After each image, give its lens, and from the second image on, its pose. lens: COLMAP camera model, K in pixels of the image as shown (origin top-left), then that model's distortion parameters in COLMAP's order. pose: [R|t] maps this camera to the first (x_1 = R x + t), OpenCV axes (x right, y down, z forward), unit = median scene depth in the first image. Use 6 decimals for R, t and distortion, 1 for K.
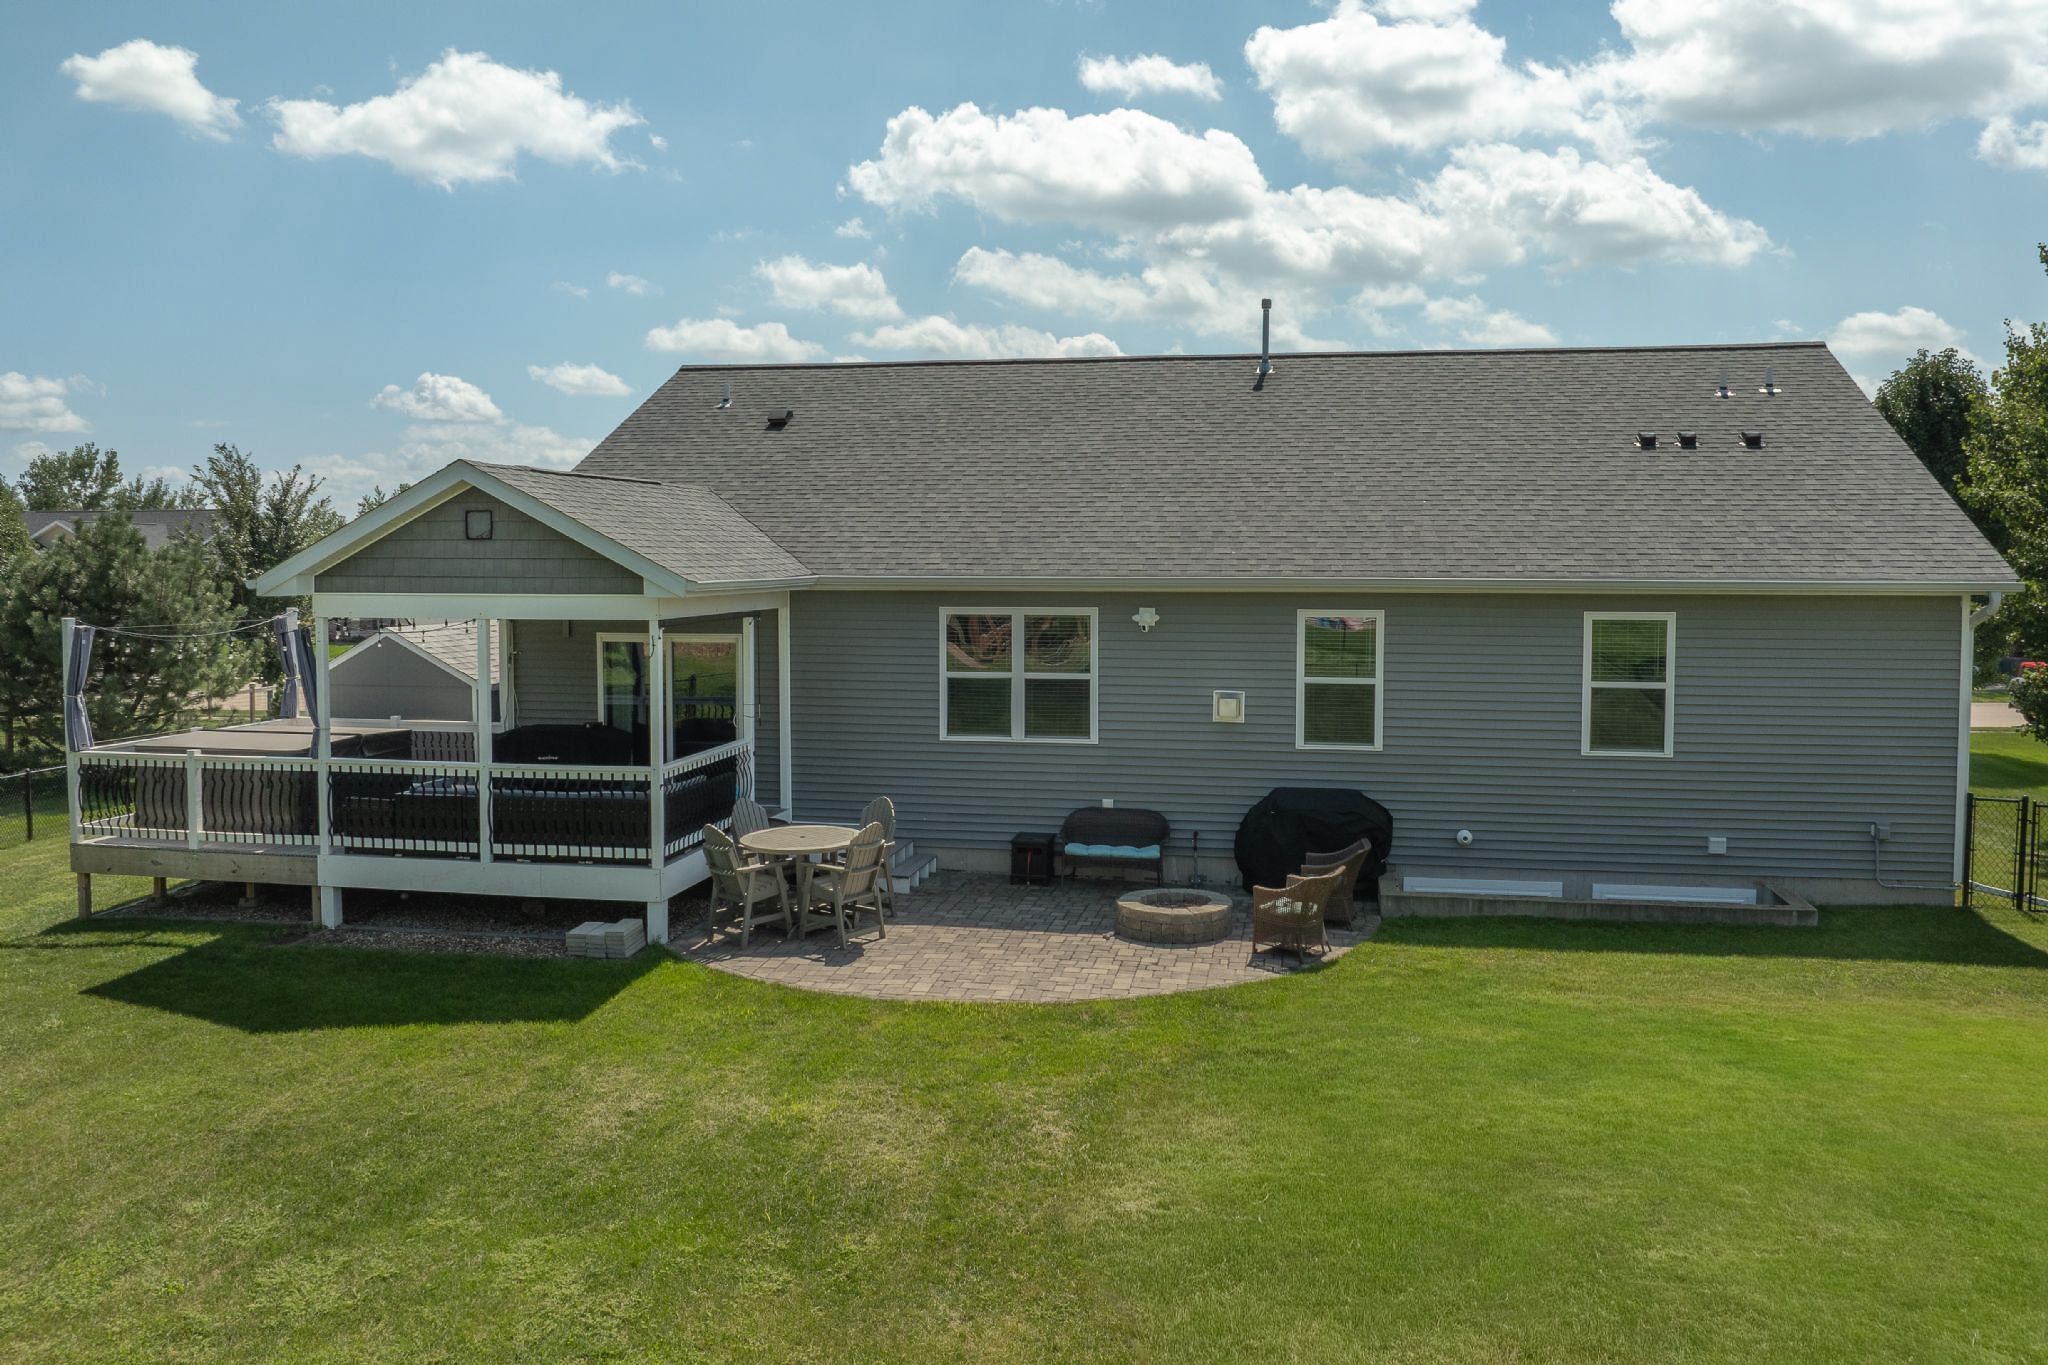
lens RADIAL K [[1532.3, 0, 1017.9], [0, 1532.3, 636.3], [0, 0, 1]] dist [-0.029721, -0.005875]
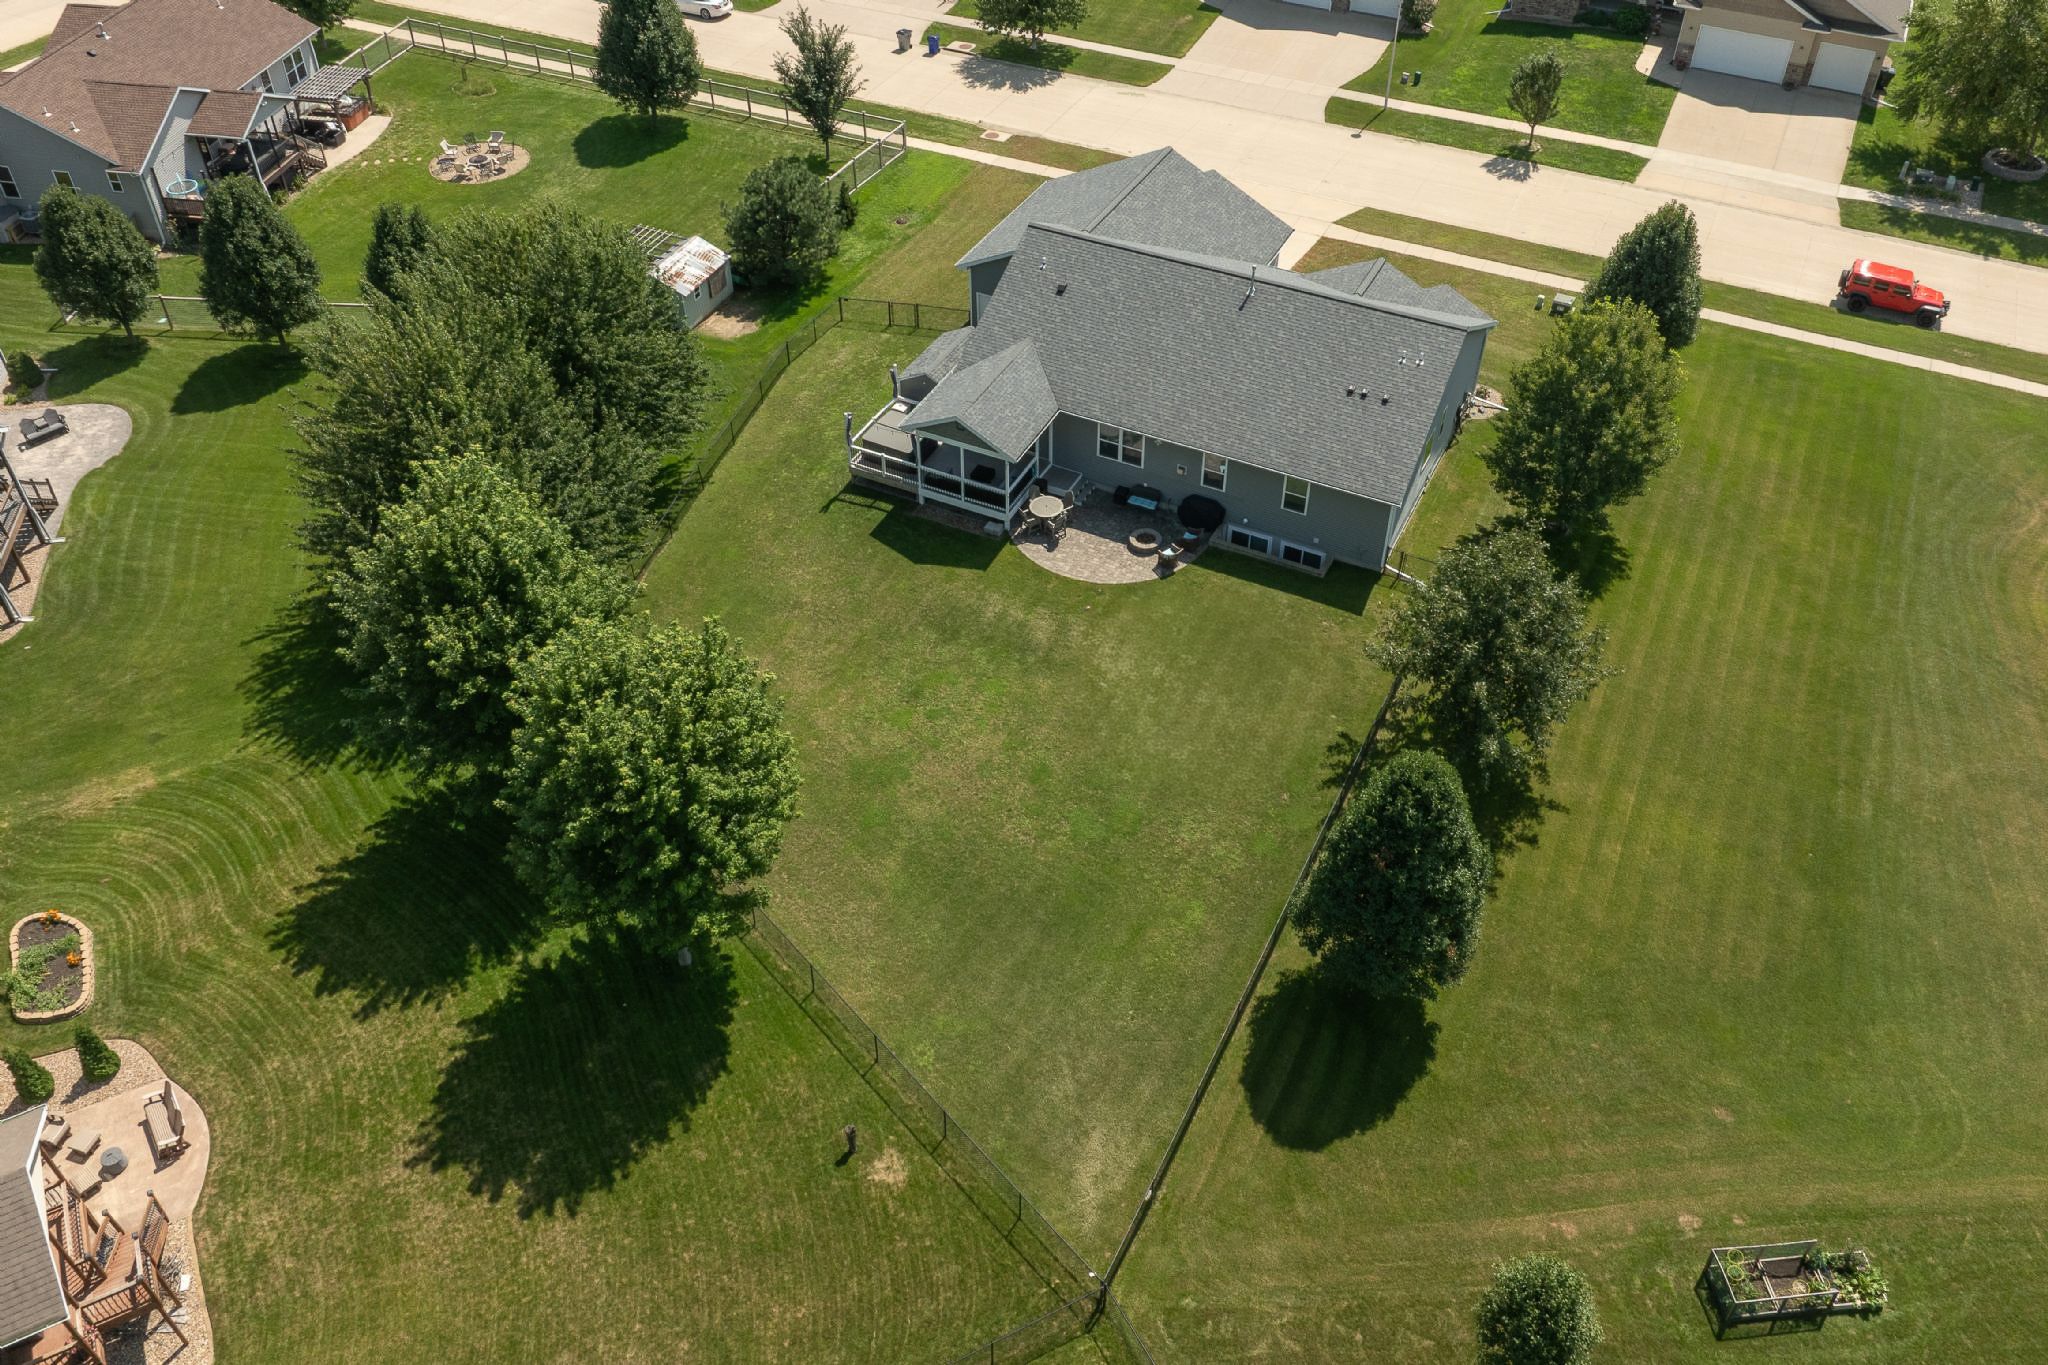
lens RADIAL K [[1532.3, 0, 1017.9], [0, 1532.3, 636.3], [0, 0, 1]] dist [-0.029721, -0.005875]
pose [[0.963090, 0.176210, -0.203490, 0.549131], [-0.006109, 0.770075, 0.637924, -1.822526], [0.269111, -0.613135, 0.742728, -1.780439]]
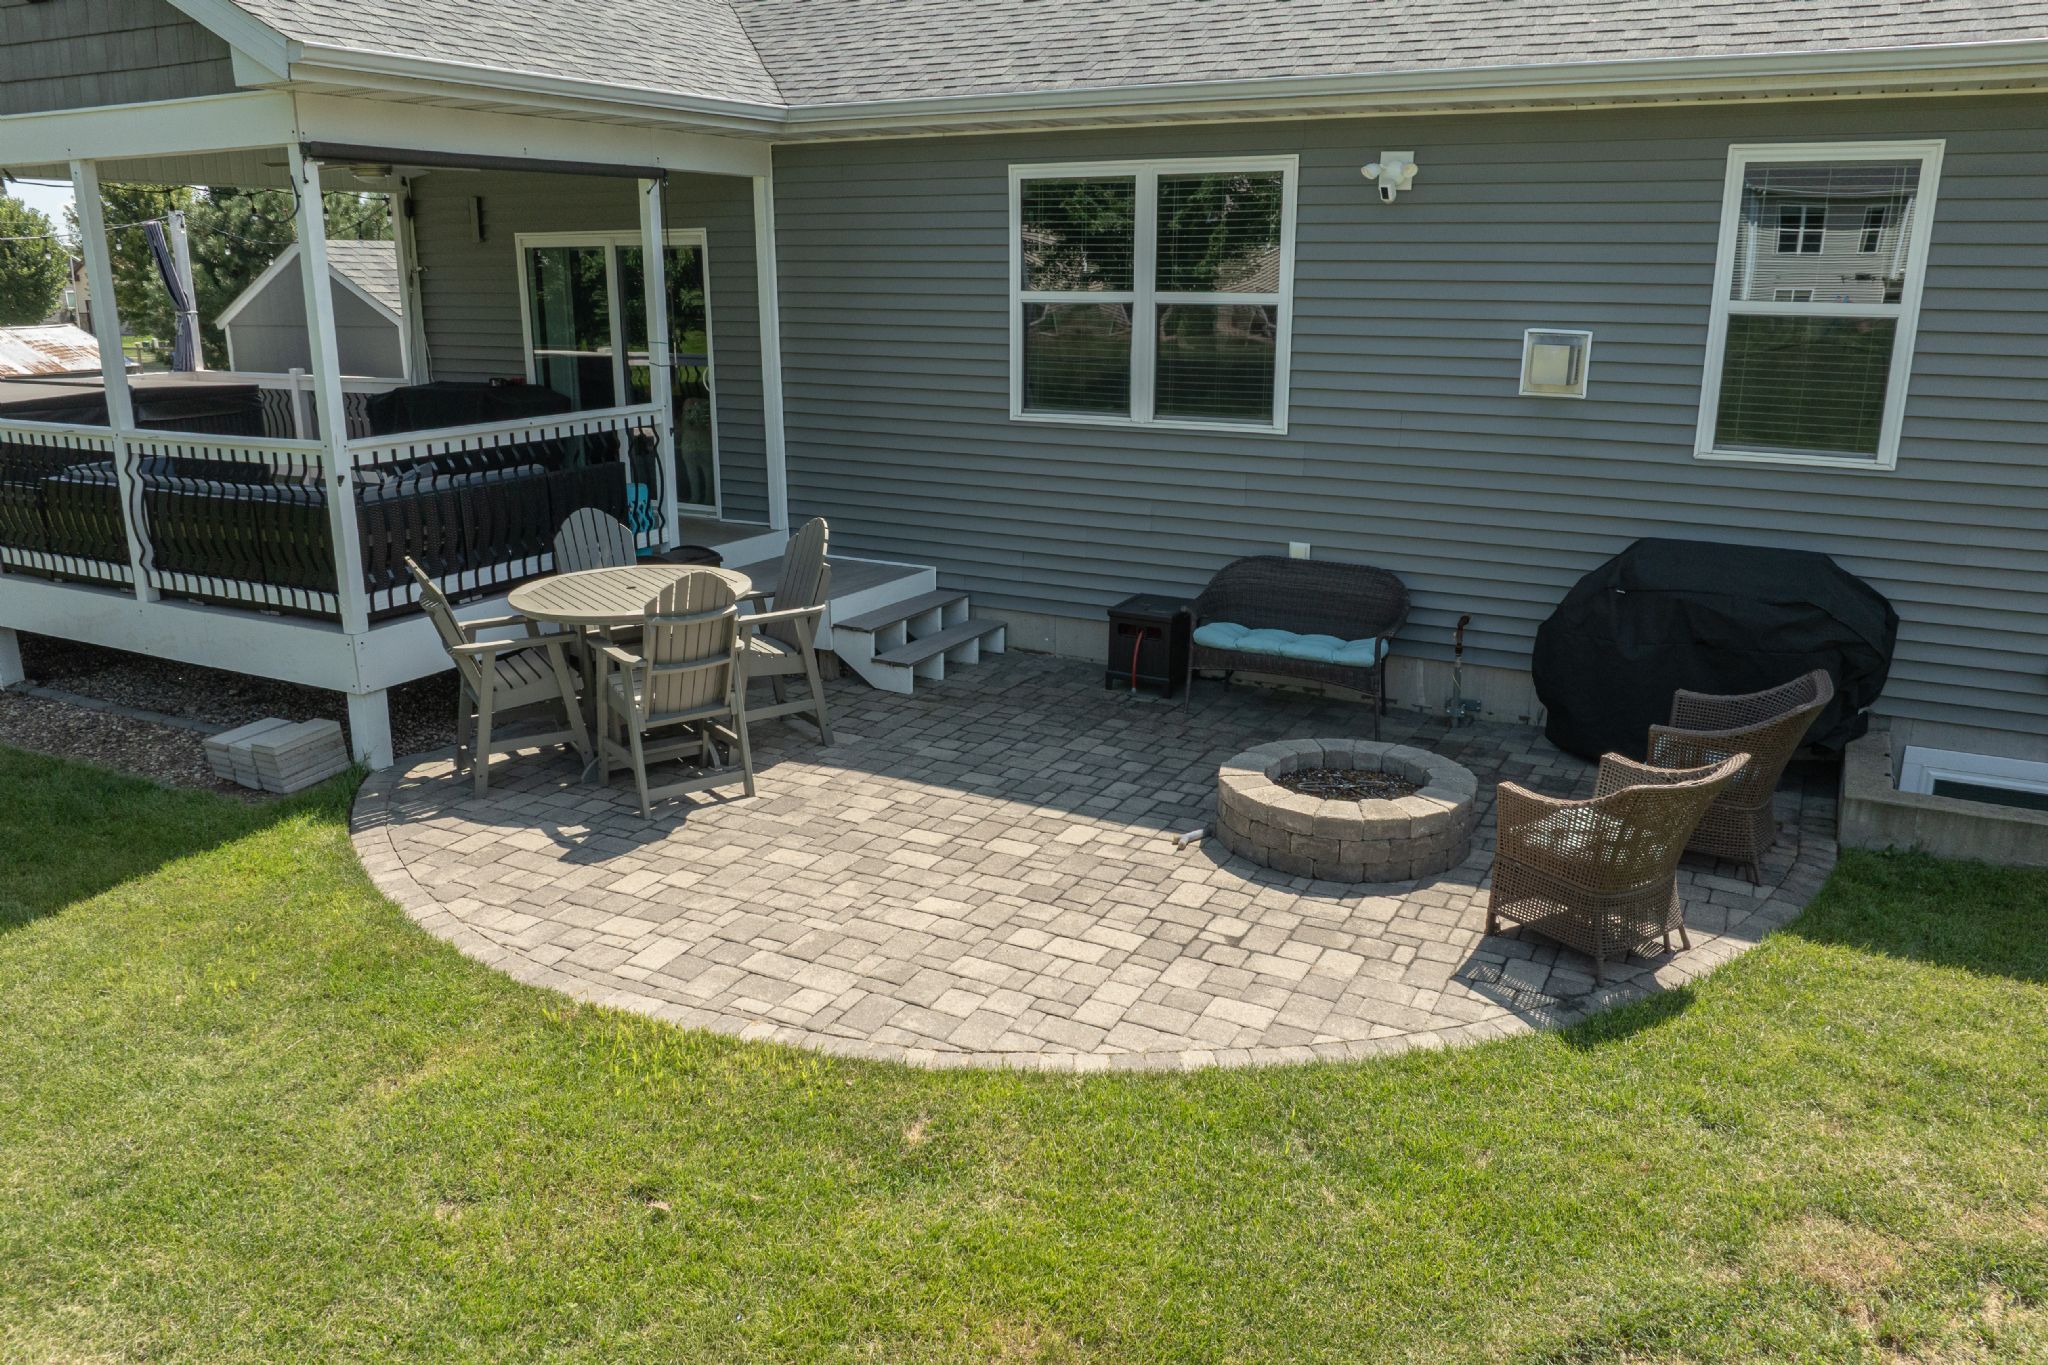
lens RADIAL K [[1480.7, 0, 1025.1], [0, 1480.7, 710.4], [0, 0, 1]] dist [-0.043415, 0.002787]
pose [[0.956019, 0.083906, -0.281046, 0.123719], [-0.015545, 0.971357, 0.237118, 0.047321], [0.292891, -0.222320, 0.929940, 0.527165]]
